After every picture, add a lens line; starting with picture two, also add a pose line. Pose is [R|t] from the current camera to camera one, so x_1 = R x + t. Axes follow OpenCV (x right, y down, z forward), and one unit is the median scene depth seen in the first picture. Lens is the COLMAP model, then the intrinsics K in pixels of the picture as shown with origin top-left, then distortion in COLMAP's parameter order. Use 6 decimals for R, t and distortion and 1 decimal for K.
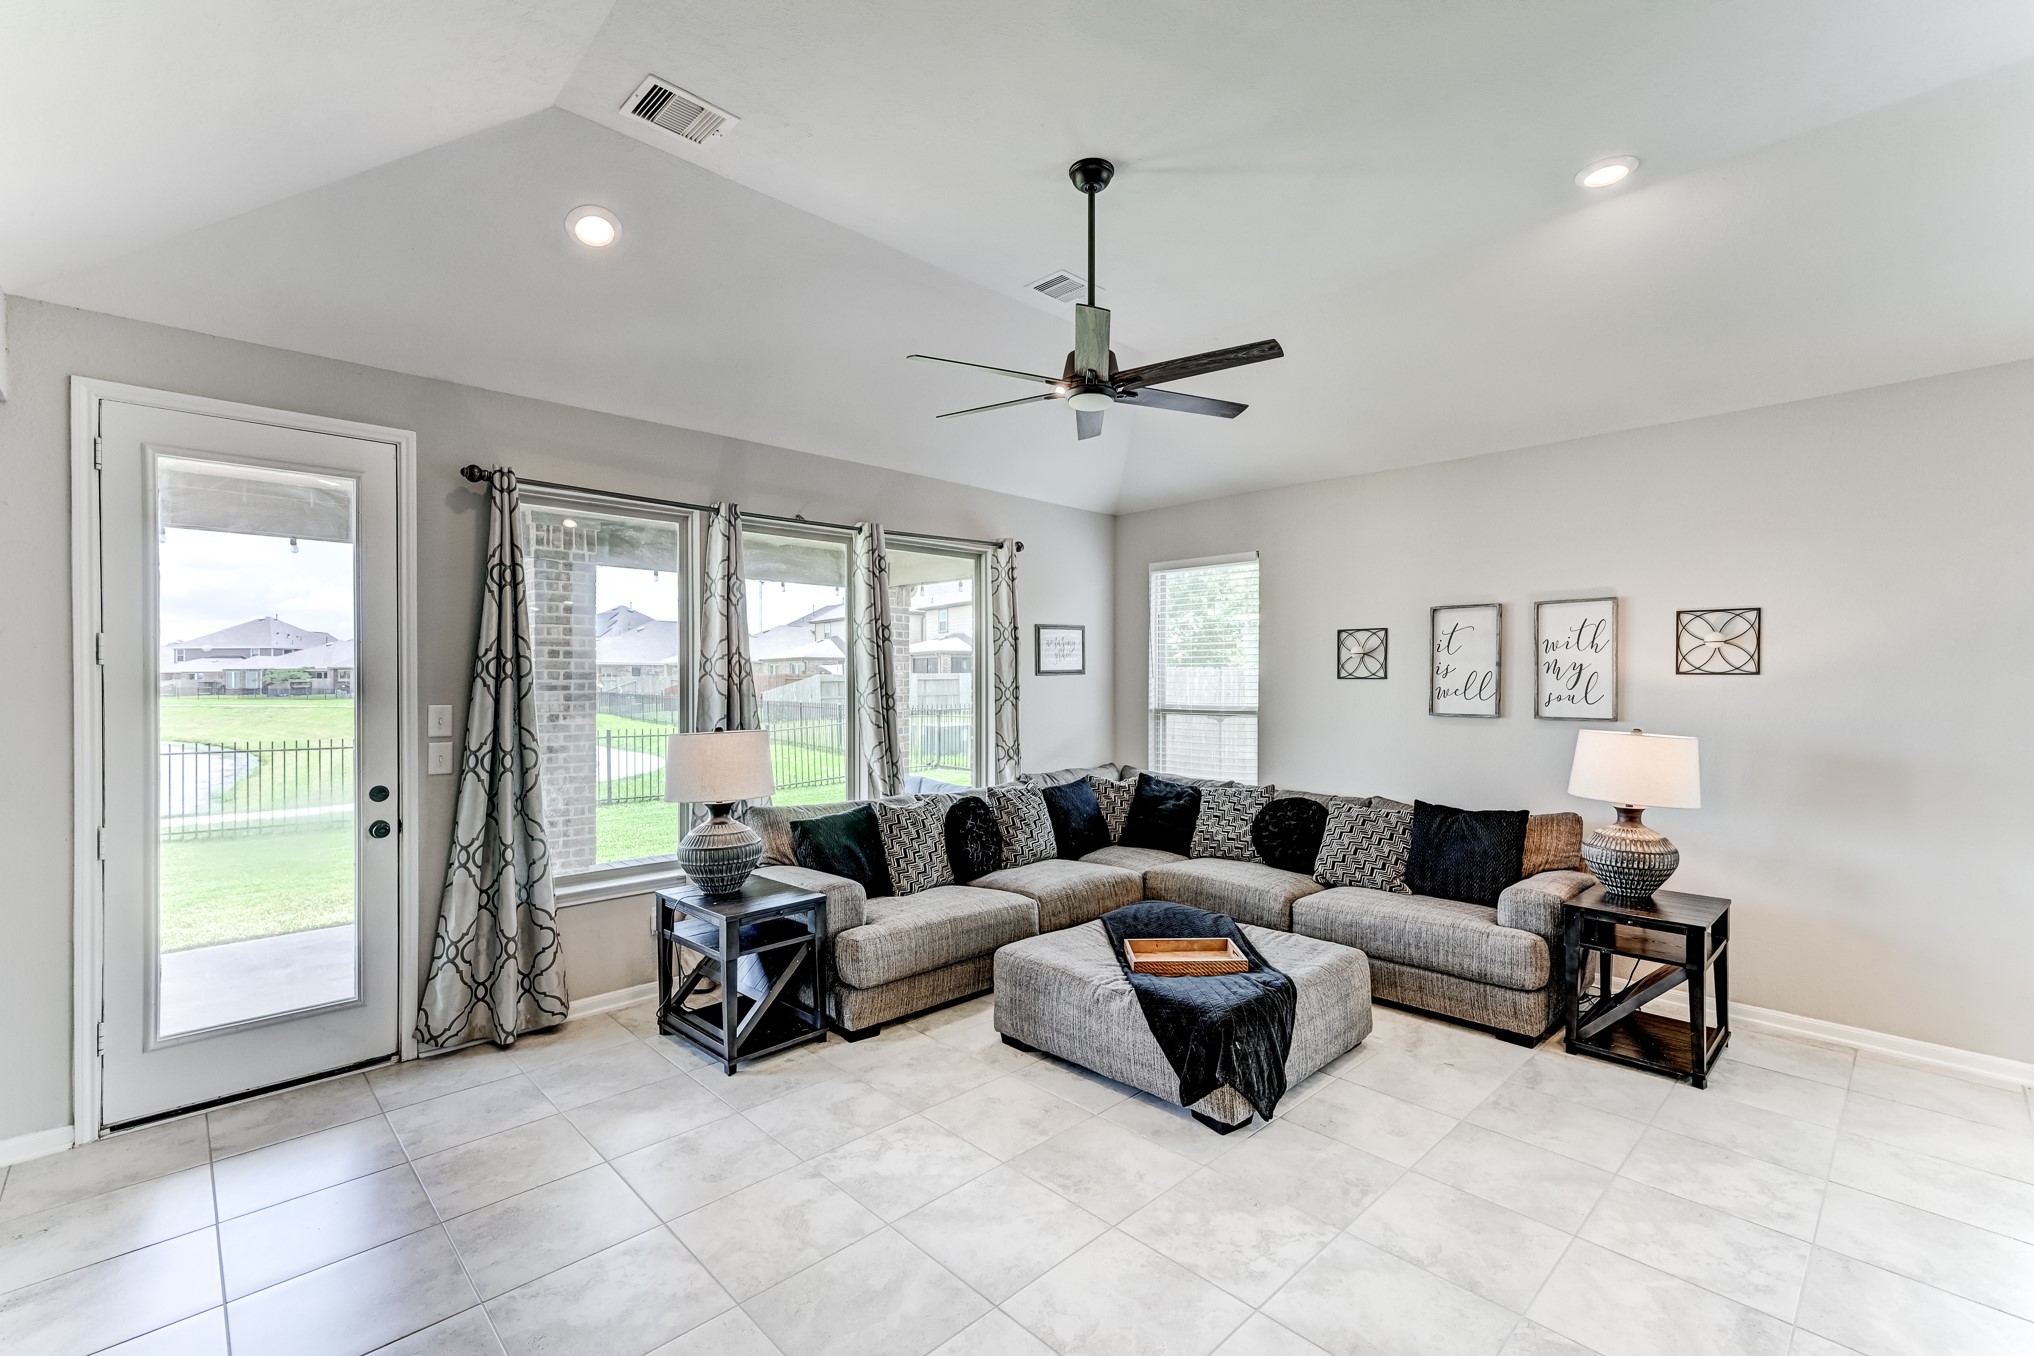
lens RADIAL K [[880.3, 0, 1012.8], [0, 880.3, 682.2], [0, 0, 1]] dist [0.012782, 0.000576]
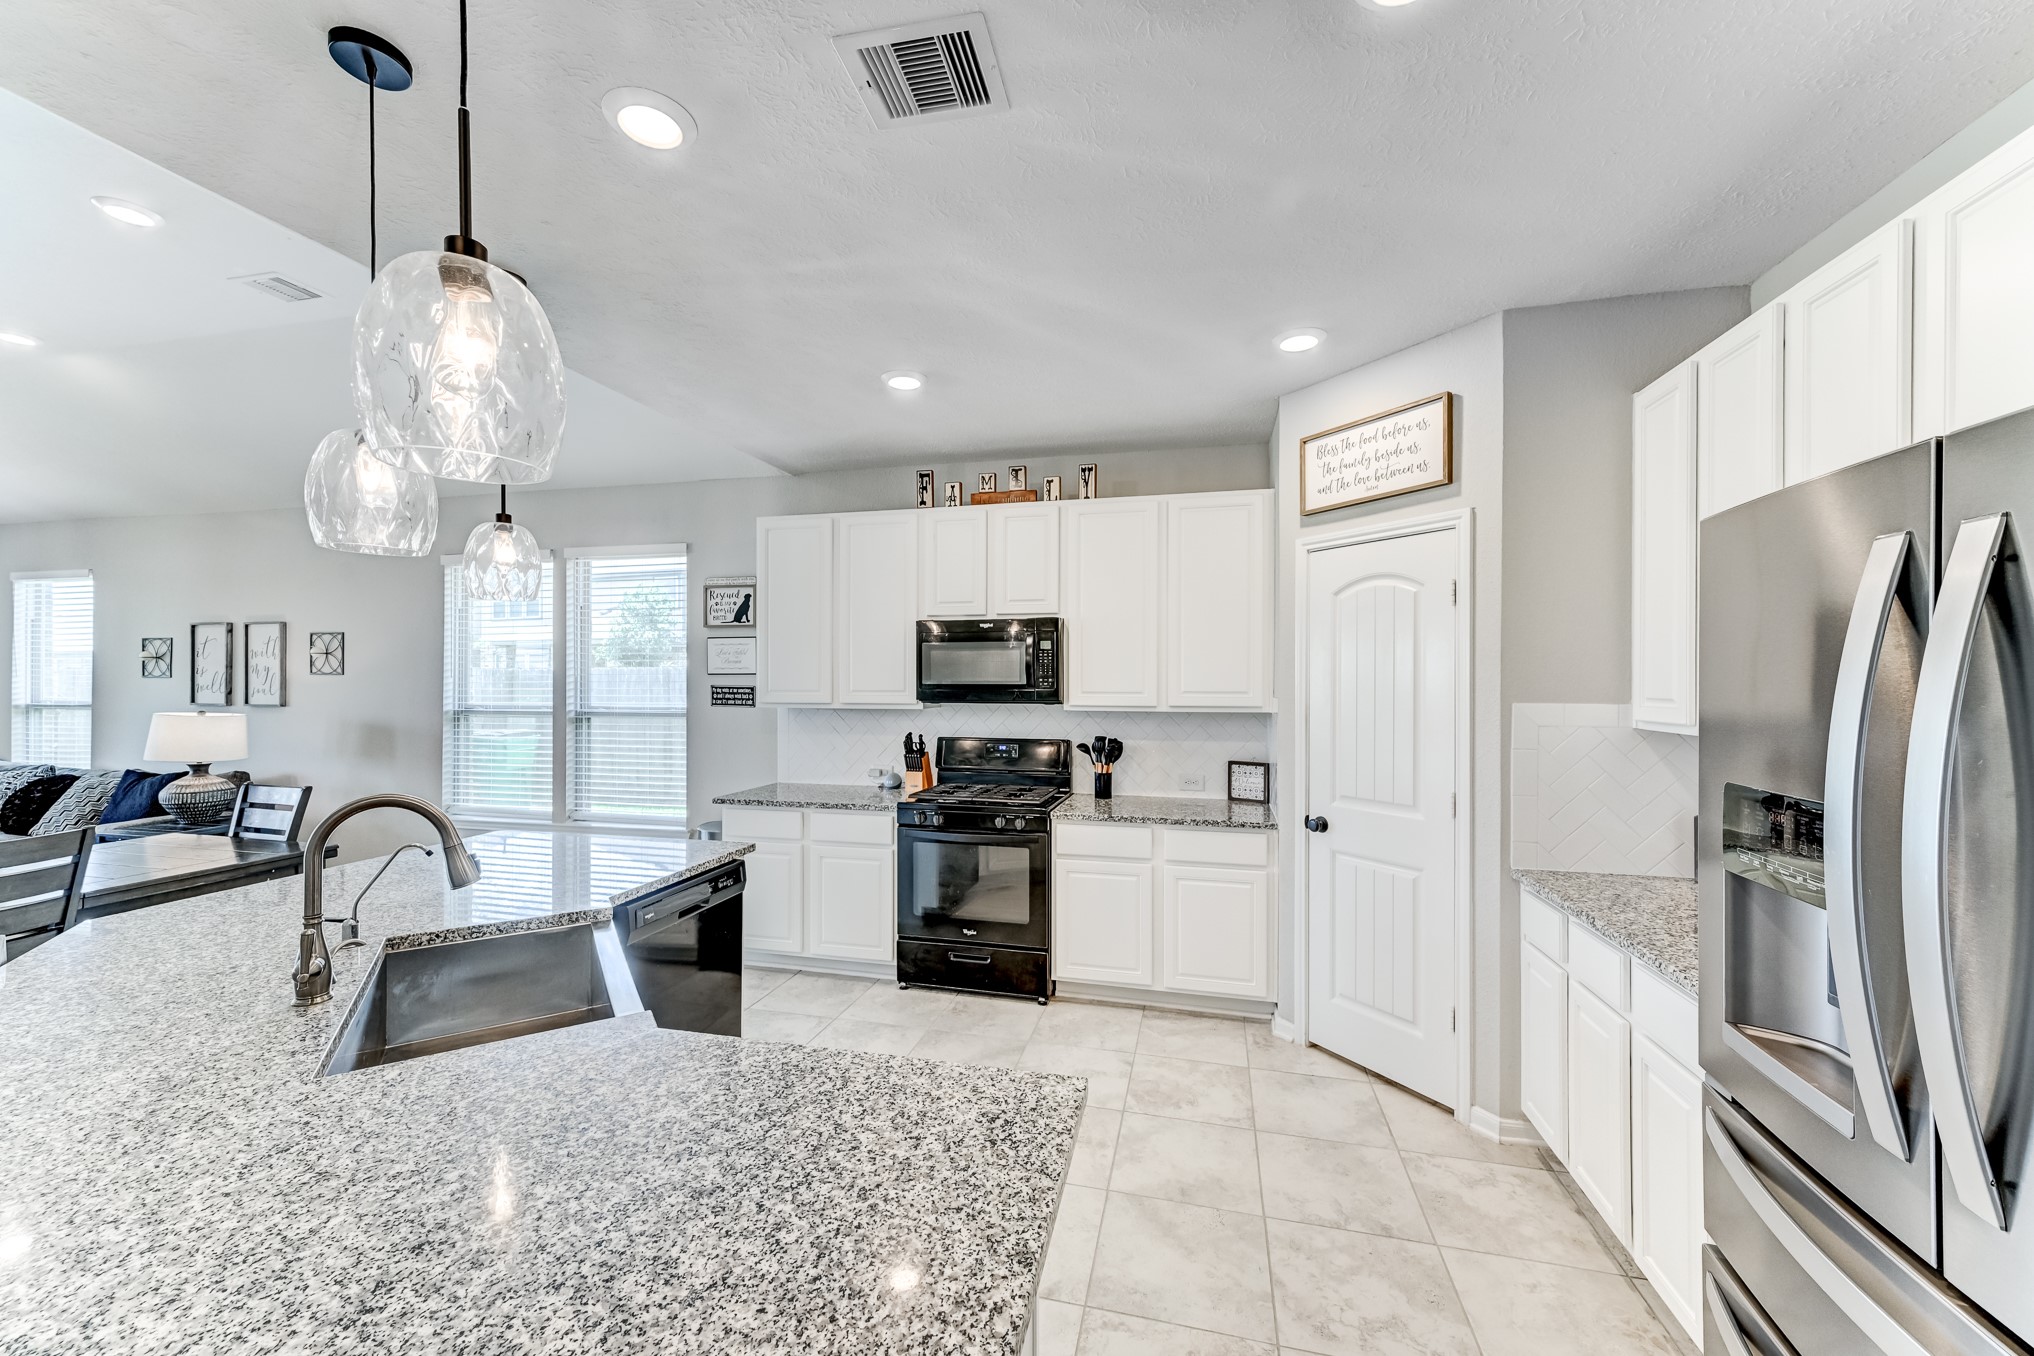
lens RADIAL K [[786.2, 0, 1014.6], [0, 786.2, 680.6], [0, 0, 1]] dist [0.008322, 0.000680]
pose [[0.845692, -0.000231, 0.533672, 1.023289], [0.000636, 1.000000, -0.000576, 0.003223], [-0.533671, 0.000827, 0.845692, -0.766627]]
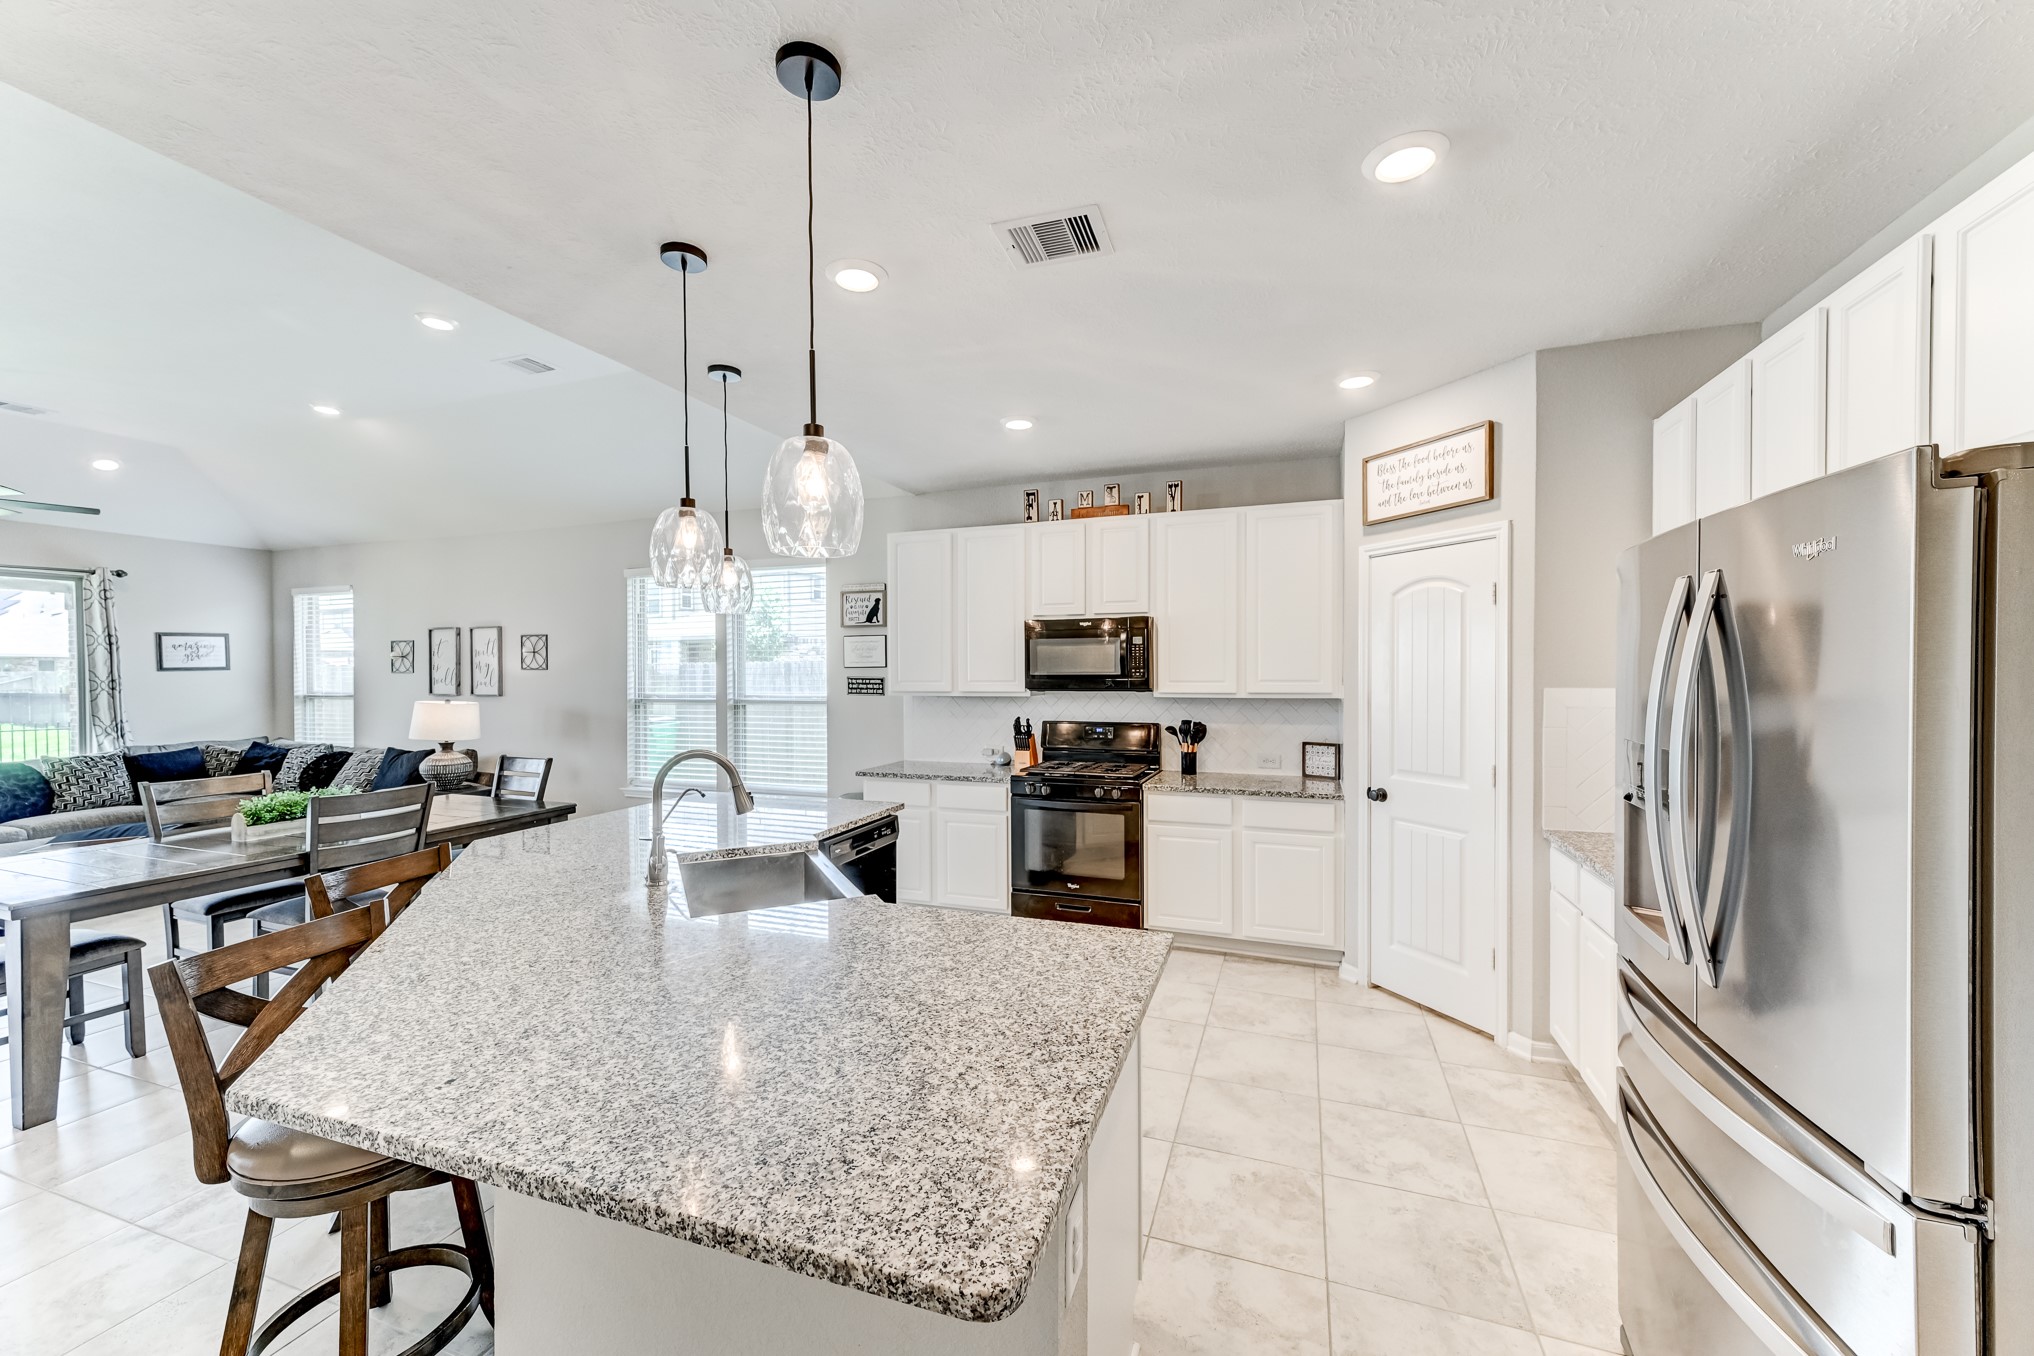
lens RADIAL K [[786.2, 0, 1014.7], [0, 786.2, 680.2], [0, 0, 1]] dist [0.008322, 0.000680]
pose [[0.898909, -0.010343, 0.438013, 0.931677], [0.006558, 0.999927, 0.010154, 0.003041], [-0.438086, -0.006256, 0.898911, -0.888320]]
